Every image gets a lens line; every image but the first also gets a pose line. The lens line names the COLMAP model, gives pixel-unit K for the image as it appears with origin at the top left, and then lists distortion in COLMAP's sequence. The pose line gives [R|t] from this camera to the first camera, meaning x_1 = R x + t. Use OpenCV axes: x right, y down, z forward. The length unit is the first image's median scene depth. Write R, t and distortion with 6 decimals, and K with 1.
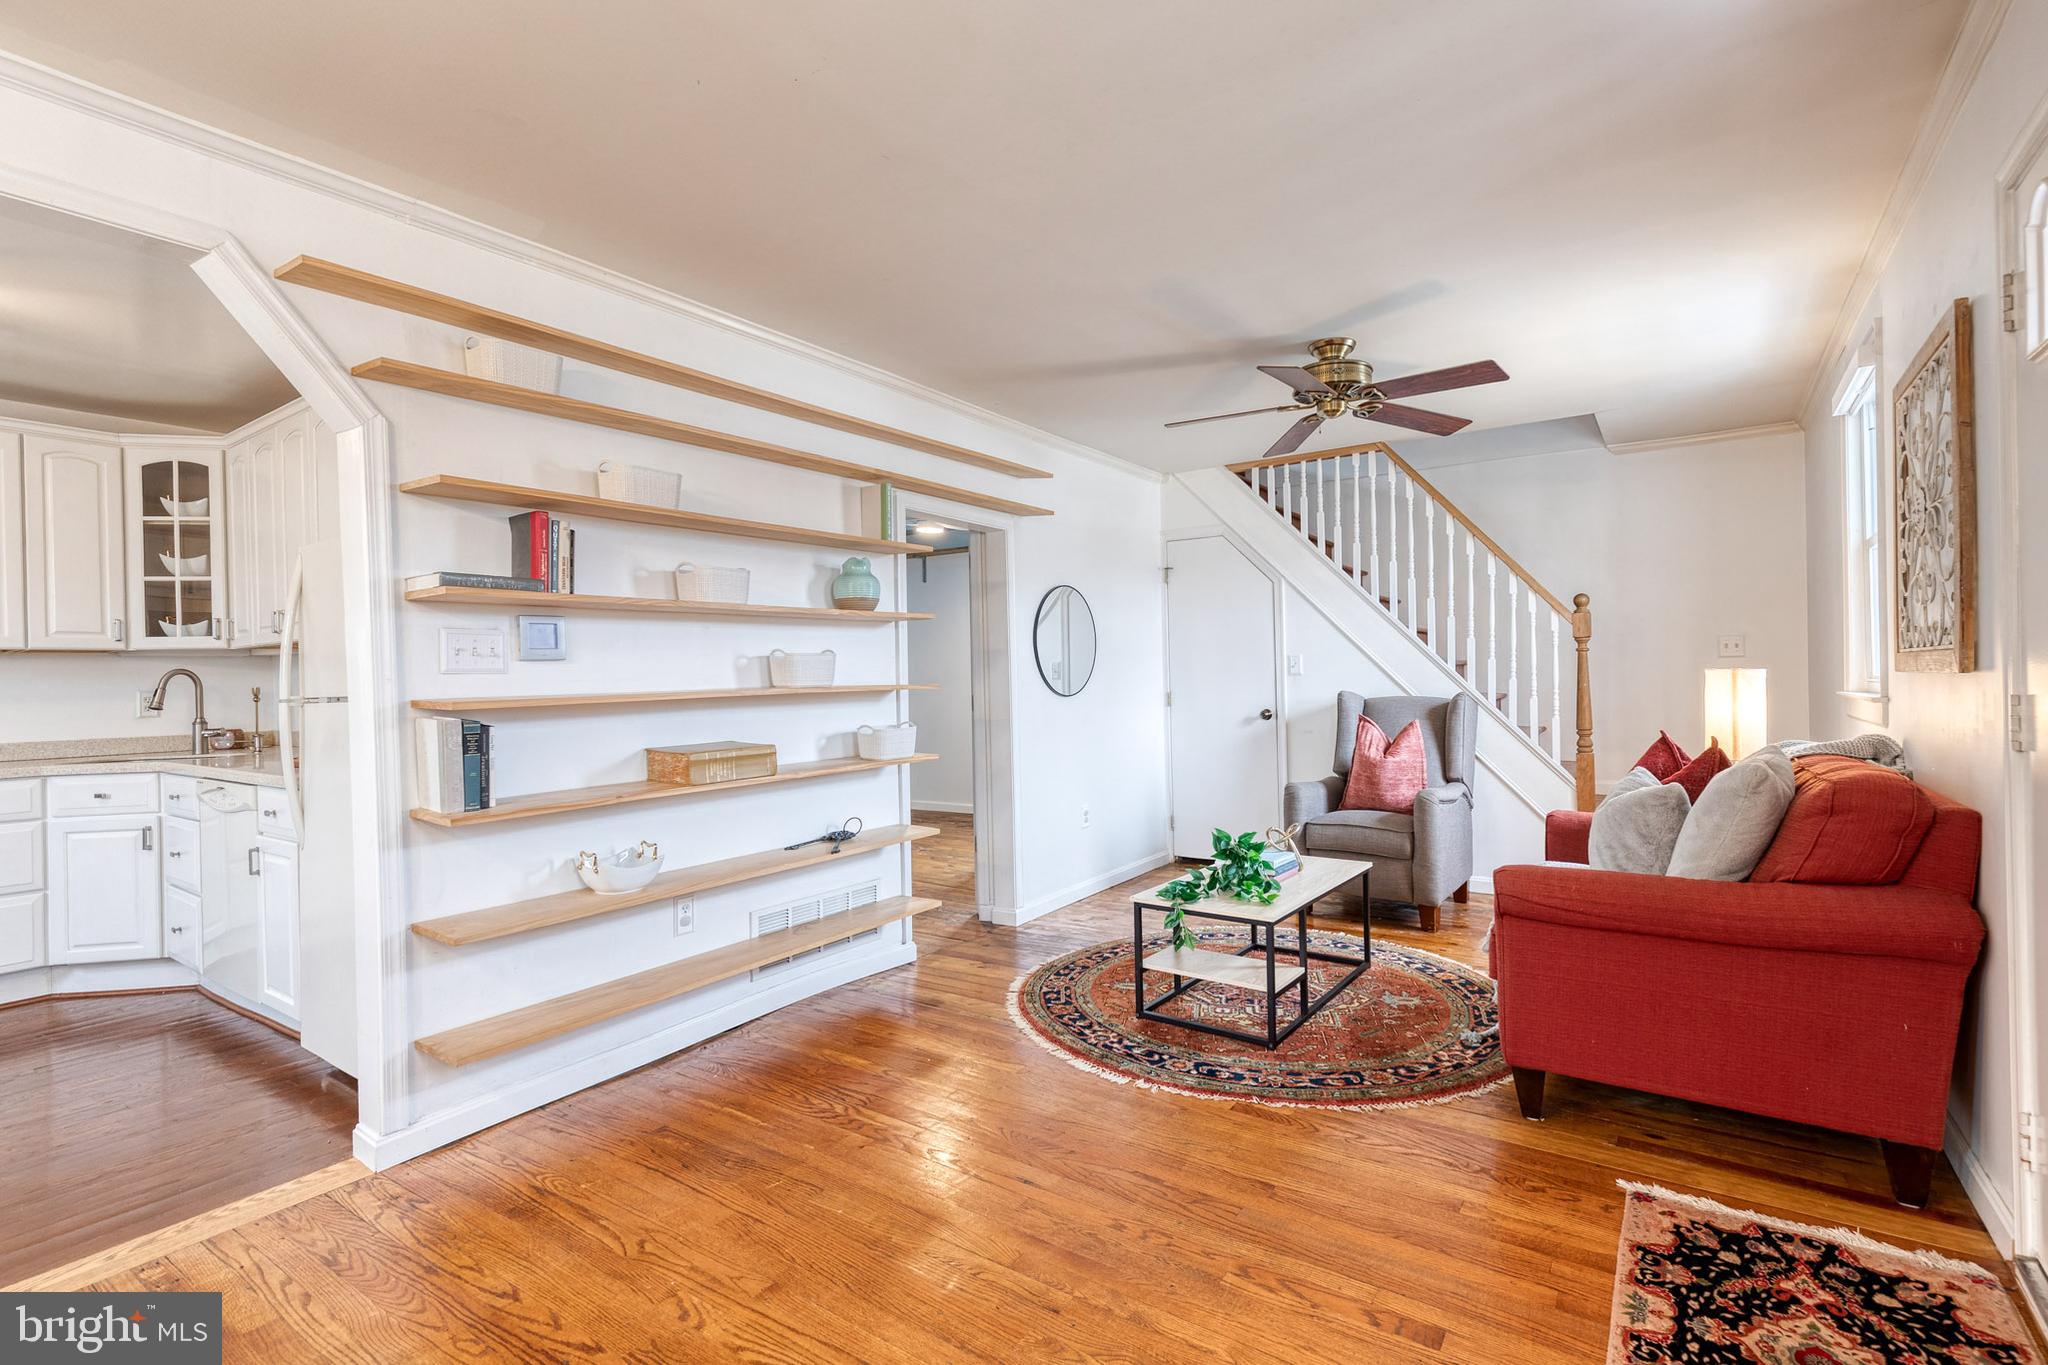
lens RADIAL K [[946.5, 0, 1045.2], [0, 946.5, 663.8], [0, 0, 1]] dist [0.012263, -0.002125]
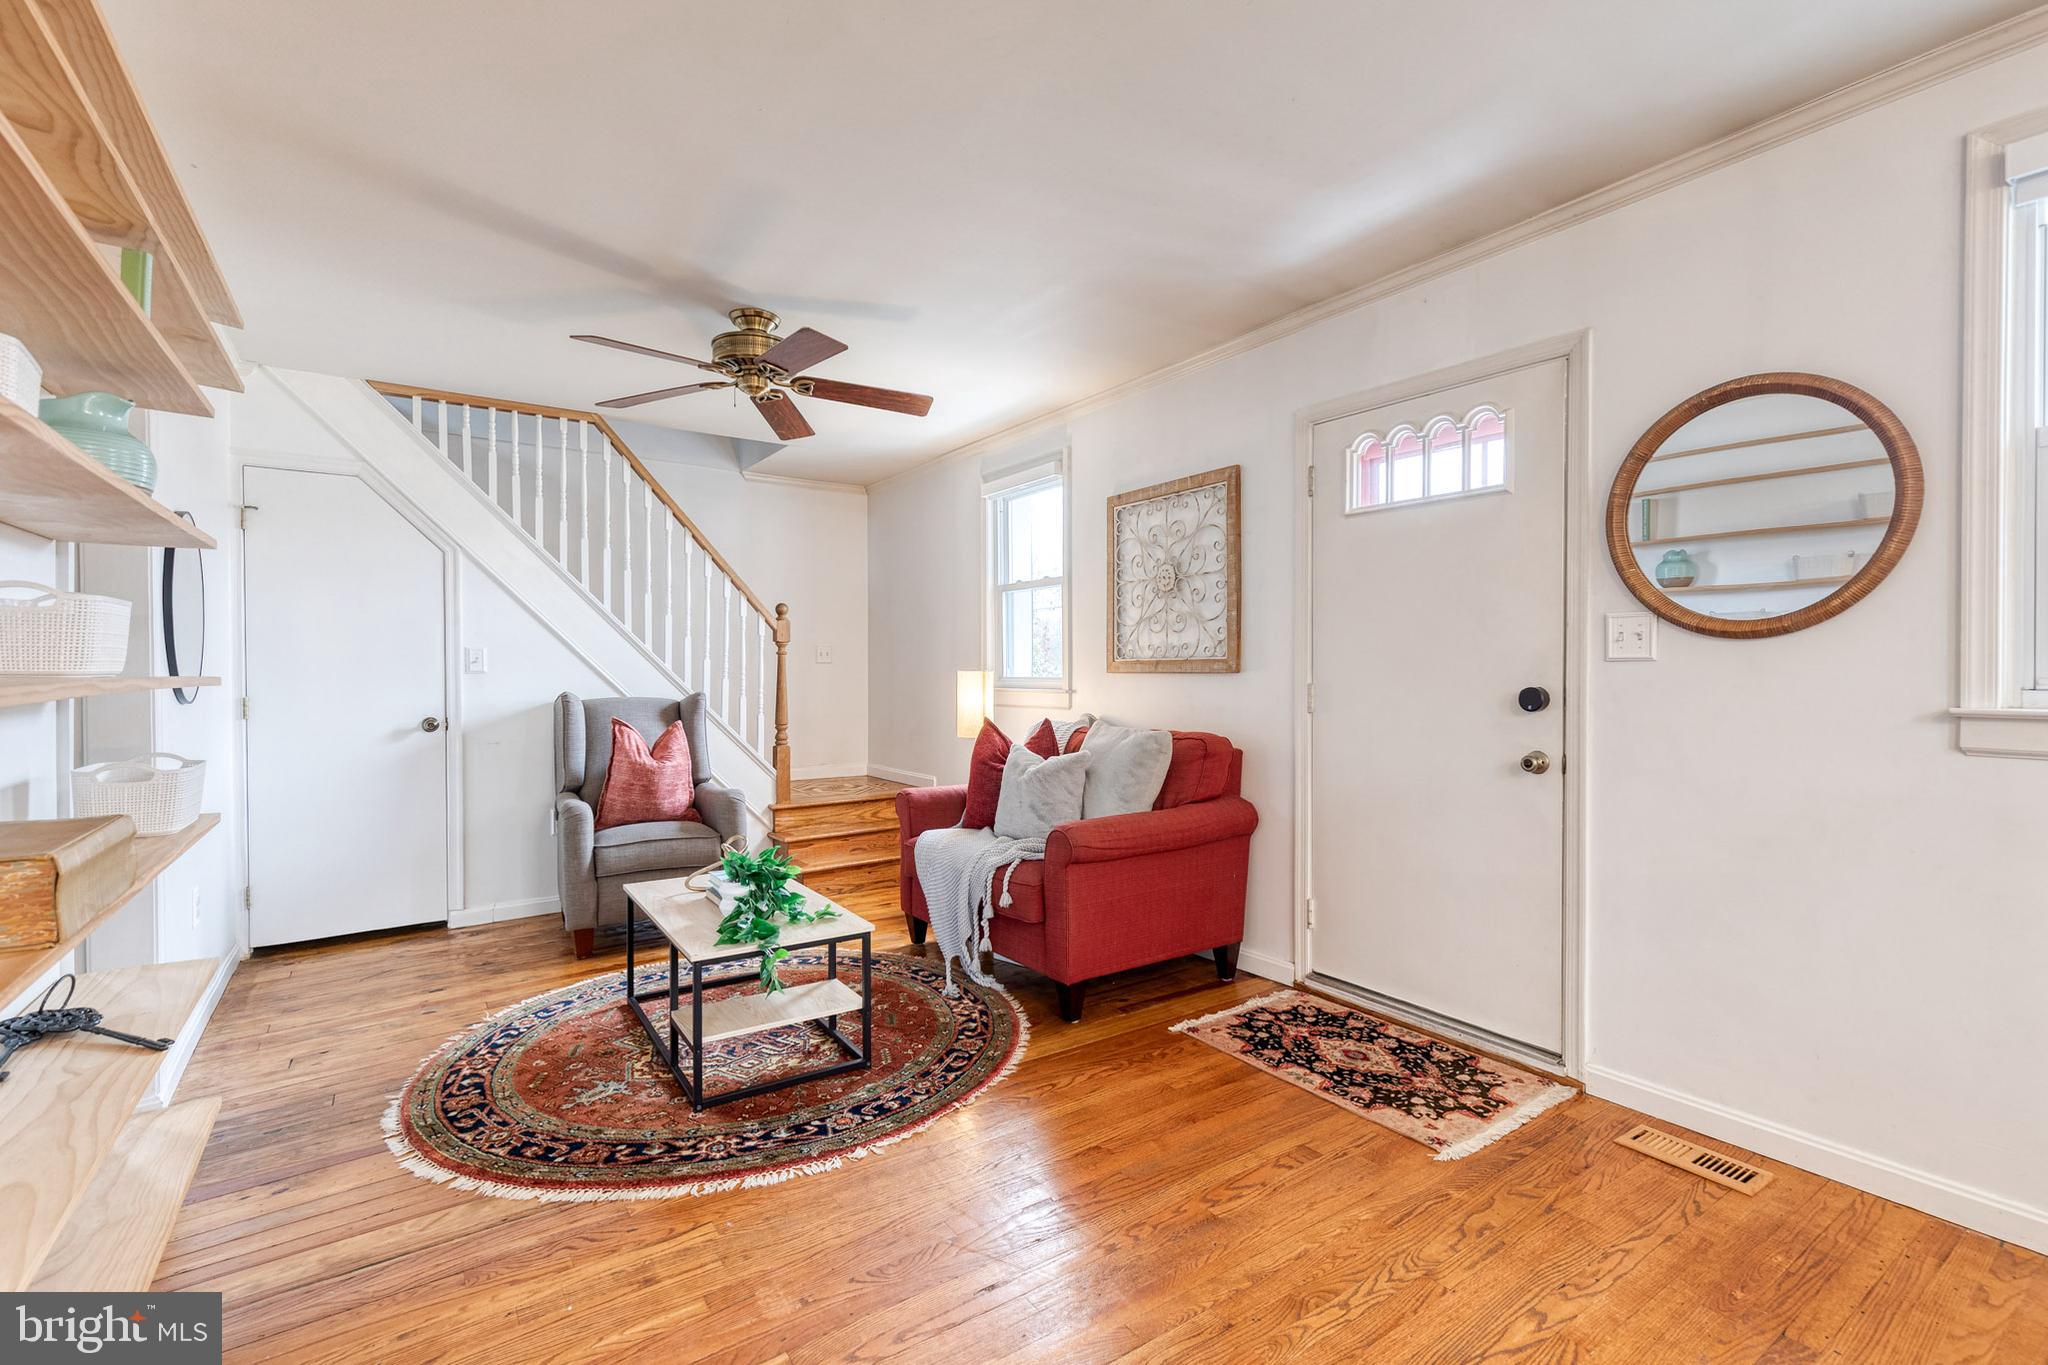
lens RADIAL K [[946.5, 0, 1025.0], [0, 946.5, 676.3], [0, 0, 1]] dist [0.012263, -0.002125]
pose [[0.342709, 0.009926, 0.939389, -0.592850], [-0.014436, 0.999882, -0.005299, 0.021637], [-0.939331, -0.011745, 0.342812, 0.536408]]
